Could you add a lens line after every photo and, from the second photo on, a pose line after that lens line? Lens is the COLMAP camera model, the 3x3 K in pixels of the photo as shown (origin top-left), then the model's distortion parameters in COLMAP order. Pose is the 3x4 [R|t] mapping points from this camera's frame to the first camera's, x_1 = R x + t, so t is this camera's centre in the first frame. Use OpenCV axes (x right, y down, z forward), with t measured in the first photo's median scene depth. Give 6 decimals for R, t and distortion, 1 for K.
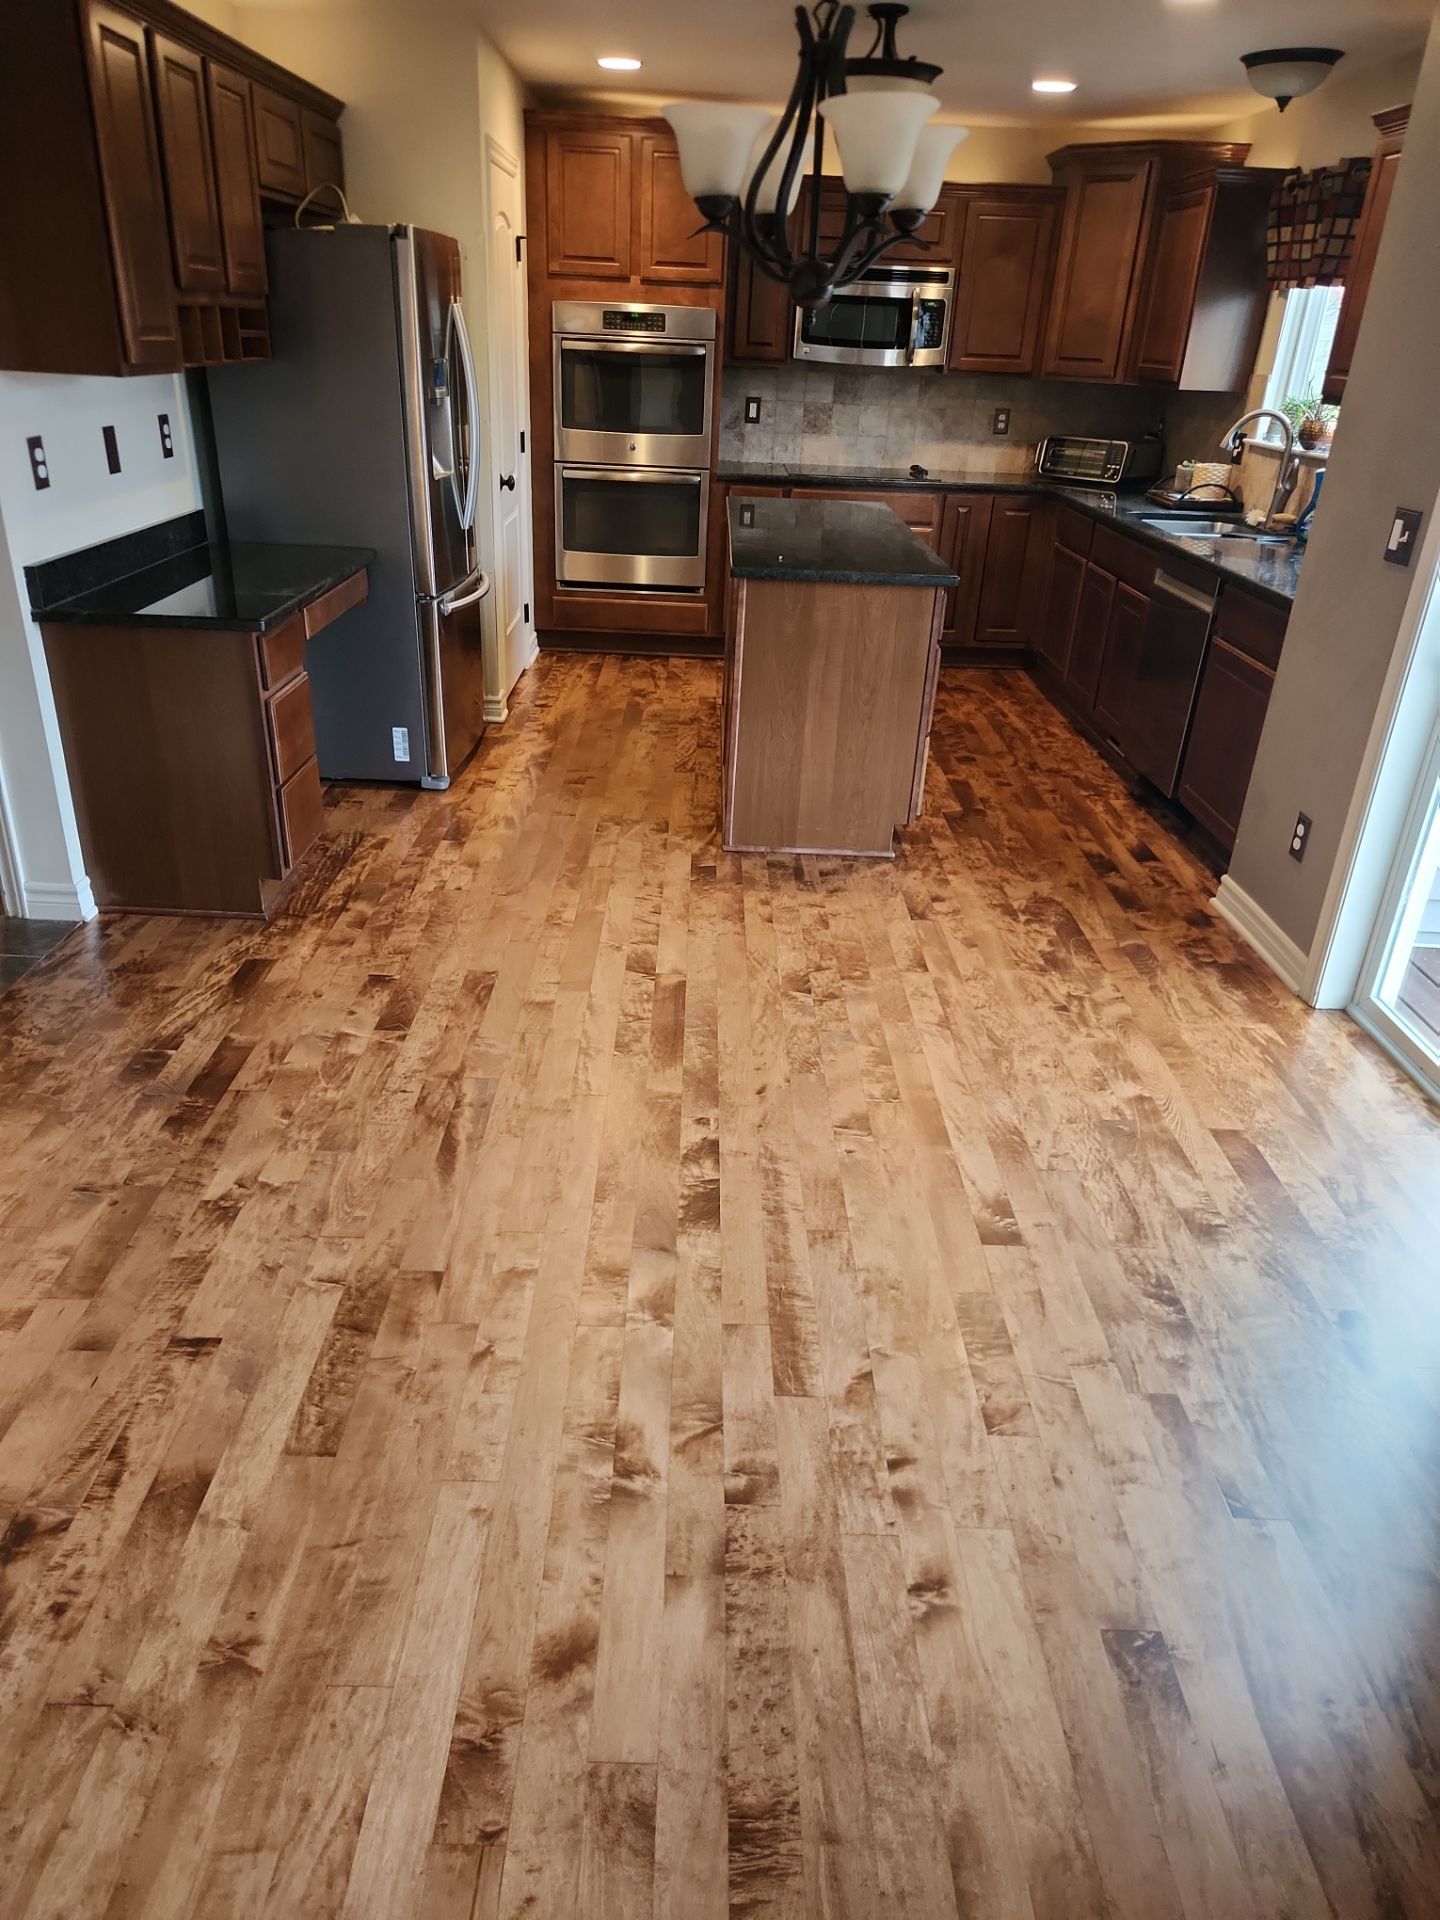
lens RADIAL K [[1284.8, 0, 710.8], [0, 1284.8, 956.6], [0, 0, 1]] dist [0.077708, -0.074286]
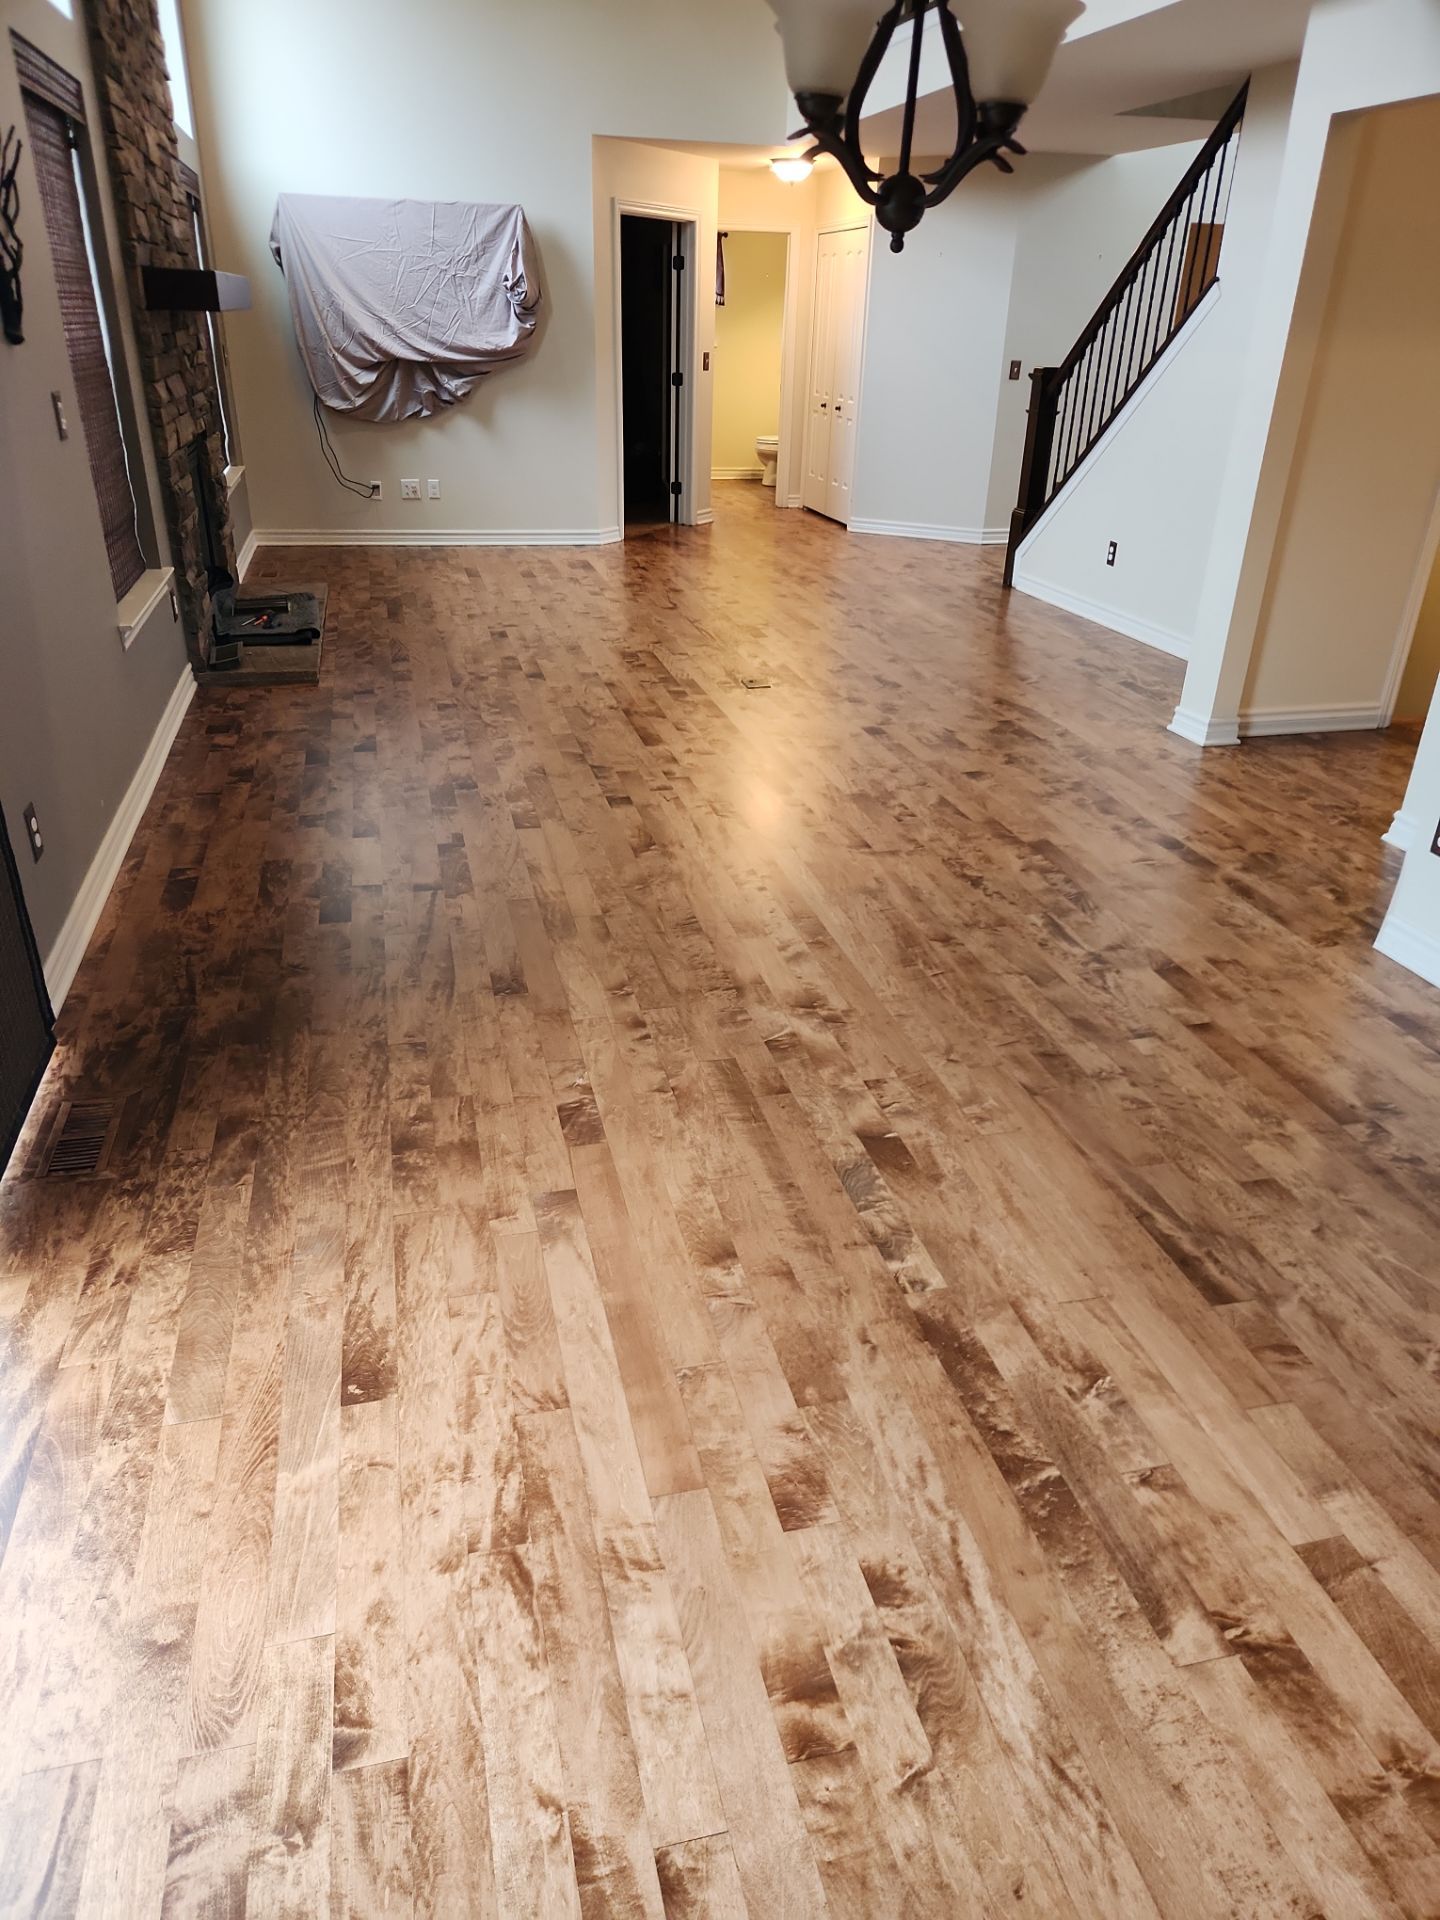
lens RADIAL K [[1281.1, 0, 720.0], [0, 1281.1, 960.0], [0, 0, 1]] dist [0.078522, -0.075987]
pose [[-0.968696, 0.047549, -0.243653, 0.207376], [-0.162811, 0.619239, 0.768137, -0.409158], [0.187404, 0.783761, -0.592113, 0.910133]]
